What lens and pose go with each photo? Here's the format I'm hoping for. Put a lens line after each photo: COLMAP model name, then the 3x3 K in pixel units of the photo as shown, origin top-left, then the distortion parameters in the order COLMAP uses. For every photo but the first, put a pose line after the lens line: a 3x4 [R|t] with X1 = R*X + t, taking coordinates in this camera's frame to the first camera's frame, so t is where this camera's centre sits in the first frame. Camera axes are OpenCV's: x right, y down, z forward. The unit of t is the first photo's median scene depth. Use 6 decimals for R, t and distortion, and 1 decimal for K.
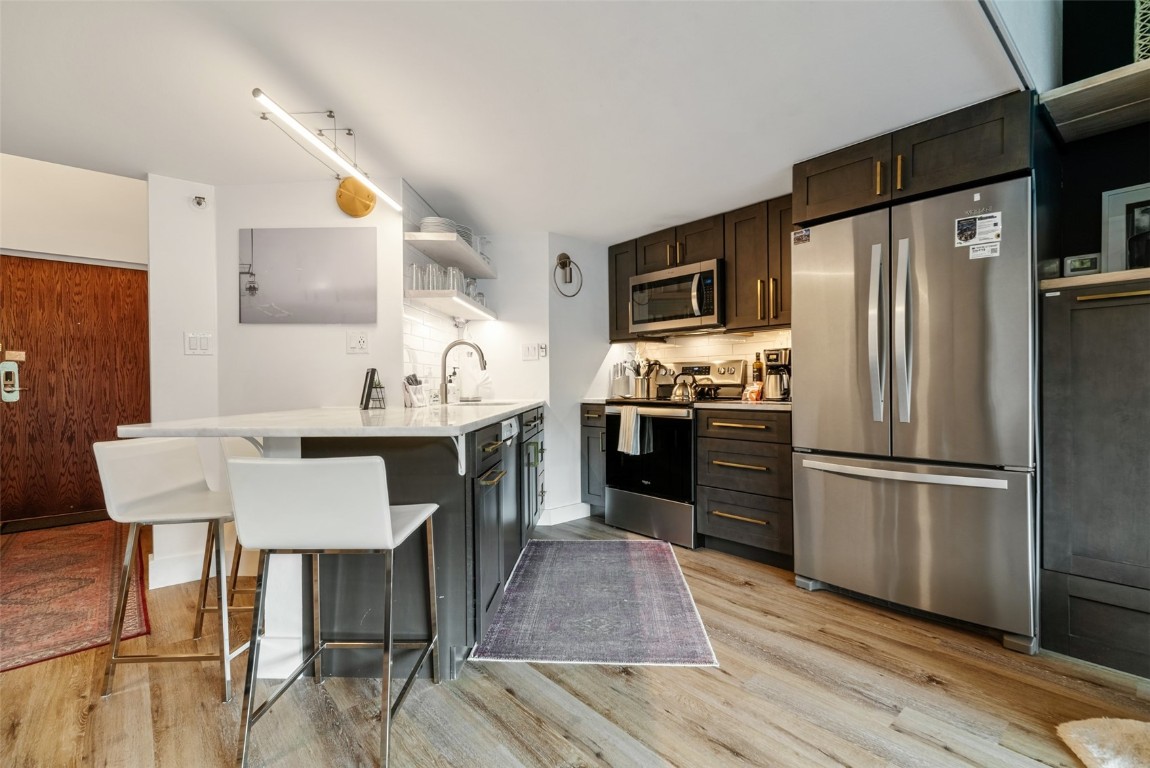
lens RADIAL K [[517.3, 0, 573.3], [0, 517.3, 387.1], [0, 0, 1]] dist [0.004677, 0.000373]
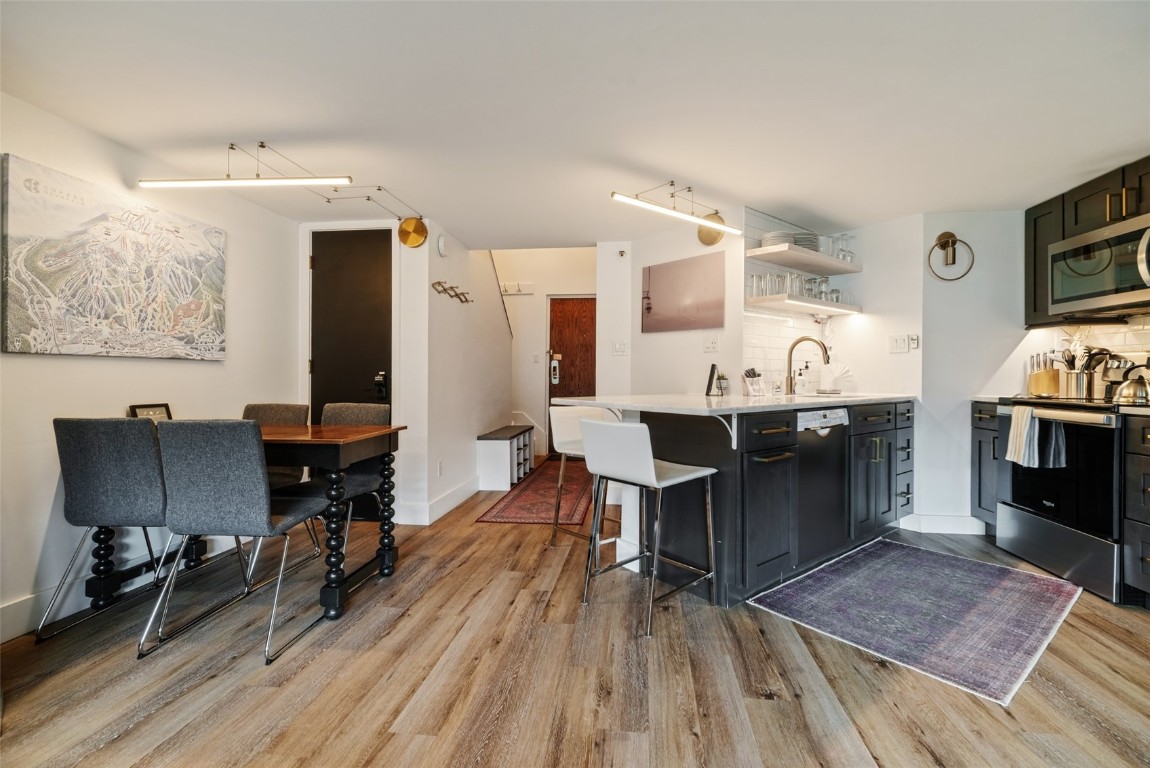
lens RADIAL K [[502.8, 0, 578.7], [0, 502.8, 374.3], [0, 0, 1]] dist [0.003181, 0.000308]
pose [[0.669598, 0.008493, -0.742675, 0.261546], [-0.015278, 0.999881, -0.002340, -0.002023], [0.742567, 0.012914, 0.669647, -0.063264]]
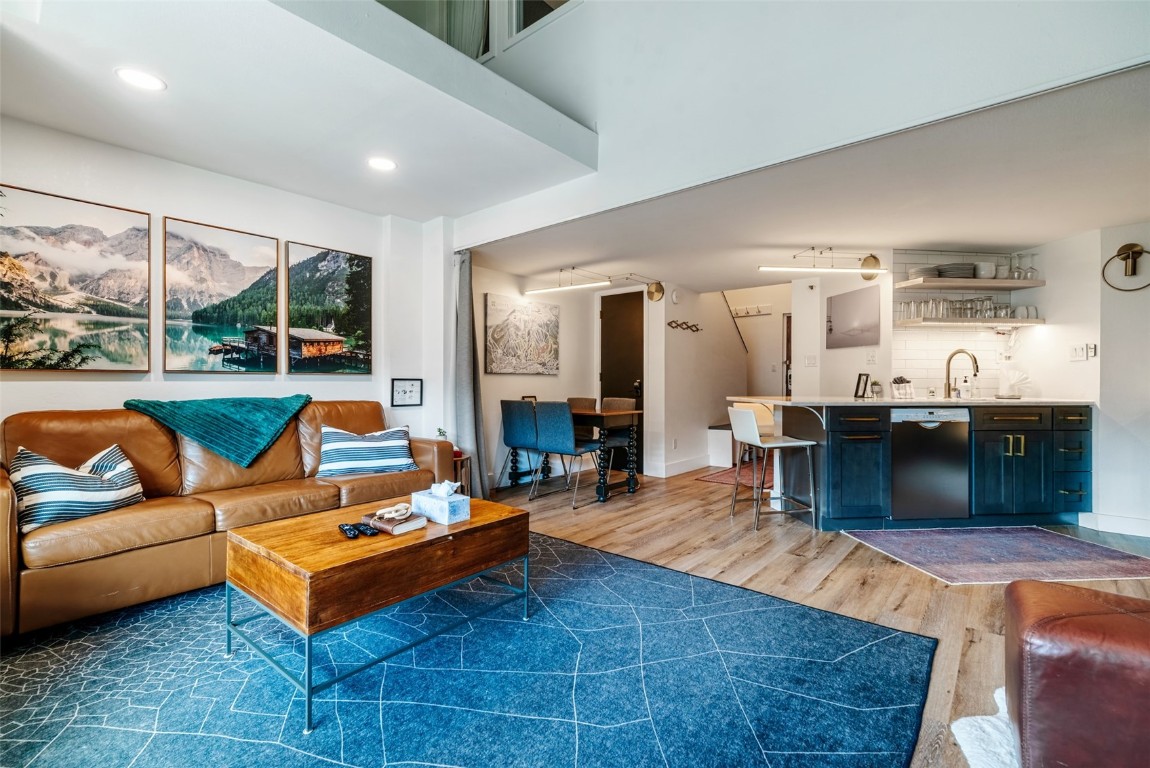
lens RADIAL K [[502.8, 0, 578.7], [0, 502.8, 374.3], [0, 0, 1]] dist [0.003181, 0.000308]
pose [[0.159397, -0.006688, -0.987192, 0.911218], [-0.012942, 0.999877, -0.008864, -0.005736], [0.987130, 0.014189, 0.159291, -0.139804]]
